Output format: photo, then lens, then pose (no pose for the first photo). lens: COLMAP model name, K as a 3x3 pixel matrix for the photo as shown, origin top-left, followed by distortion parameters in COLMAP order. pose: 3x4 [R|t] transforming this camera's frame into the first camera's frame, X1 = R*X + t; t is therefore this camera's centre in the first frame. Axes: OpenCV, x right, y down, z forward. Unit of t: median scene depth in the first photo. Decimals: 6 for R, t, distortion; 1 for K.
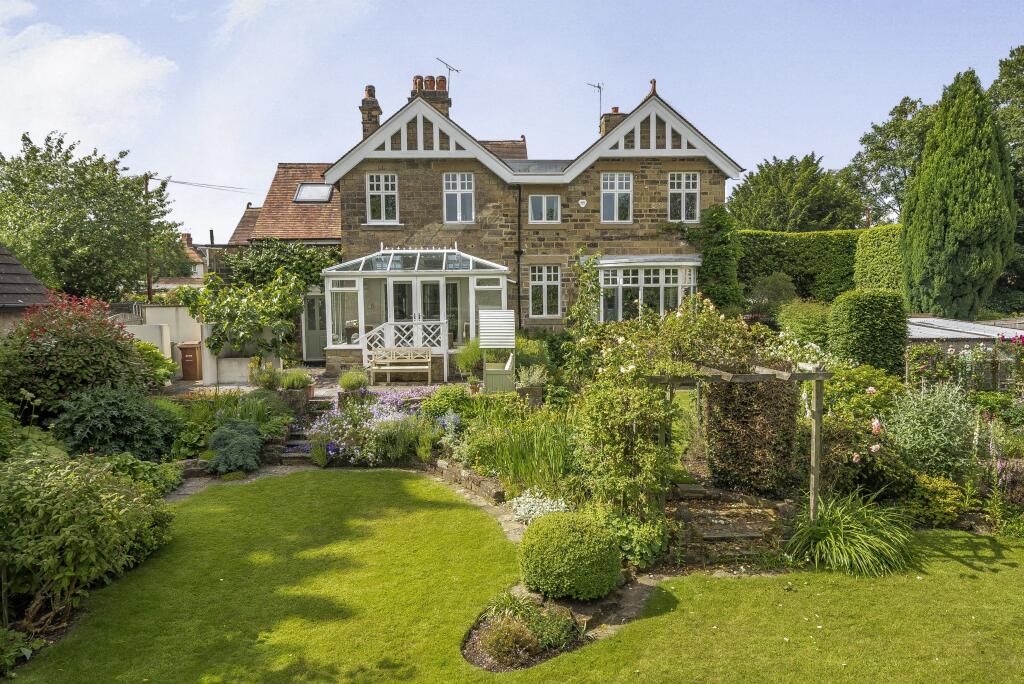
lens RADIAL K [[687.7, 0, 511.7], [0, 687.7, 346.8], [0, 0, 1]] dist [-0.001224, -0.007325]
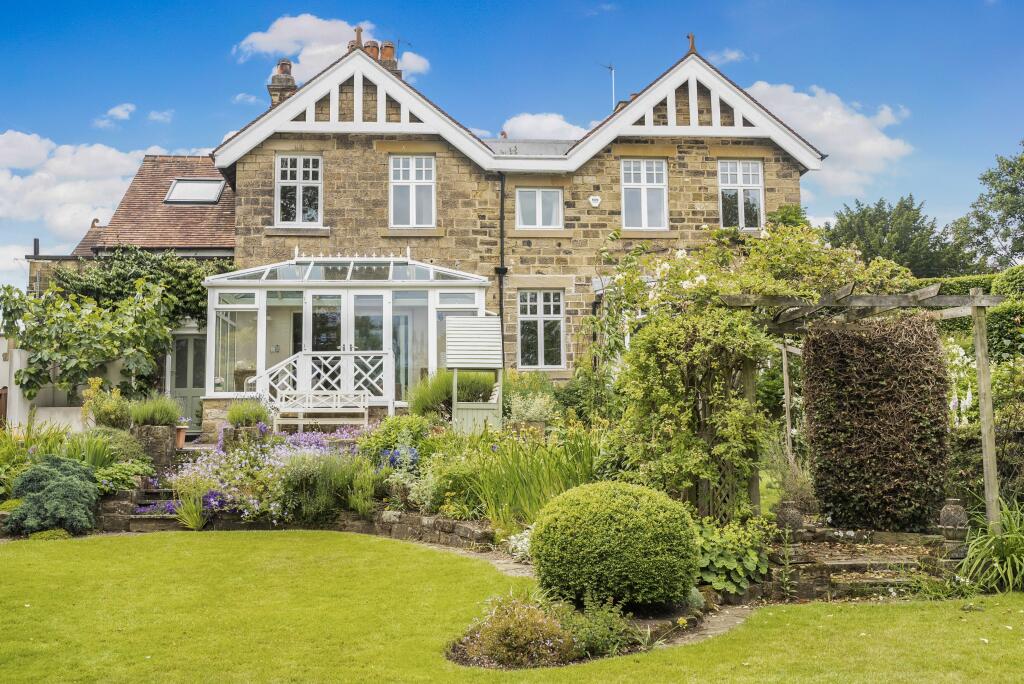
lens RADIAL K [[1033.7, 0, 517.3], [0, 1033.7, 320.9], [0, 0, 1]] dist [-0.023208, 0.000000]
pose [[0.999112, 0.003160, 0.042004, -0.016434], [0.005557, 0.978574, -0.205819, 0.118915], [-0.041754, 0.205869, 0.977688, 0.028728]]
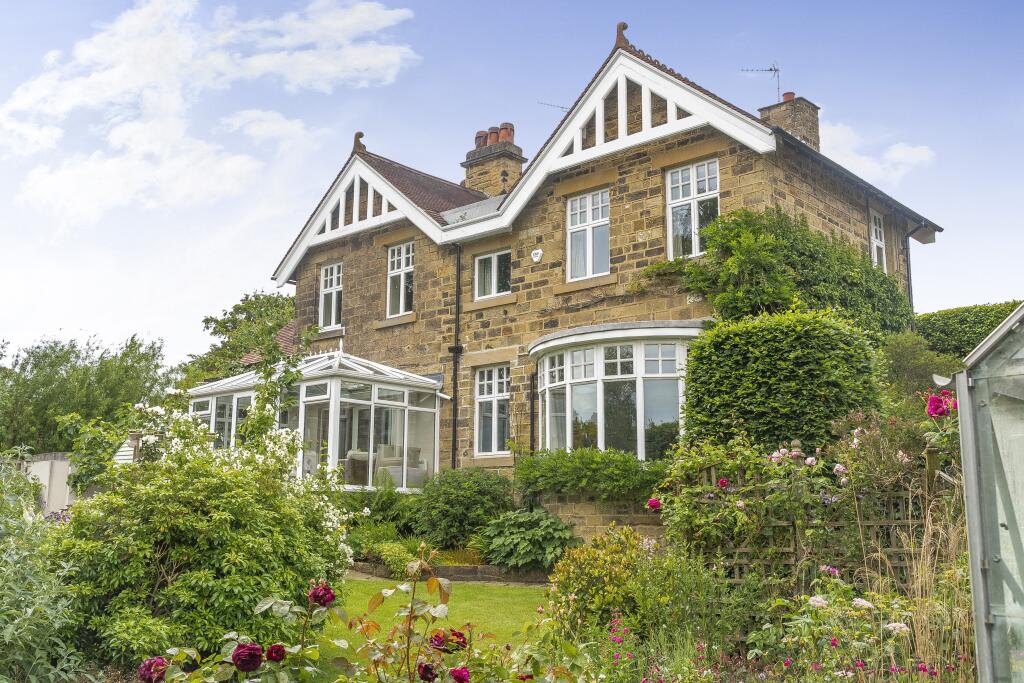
lens RADIAL K [[978.8, 0, 510.9], [0, 978.8, 341.1], [0, 0, 1]] dist [-0.045101, 0.000000]
pose [[0.700683, -0.111914, -0.704641, 0.670098], [-0.071359, 0.971676, -0.225284, 0.049331], [0.709895, 0.208135, 0.672851, 0.451427]]
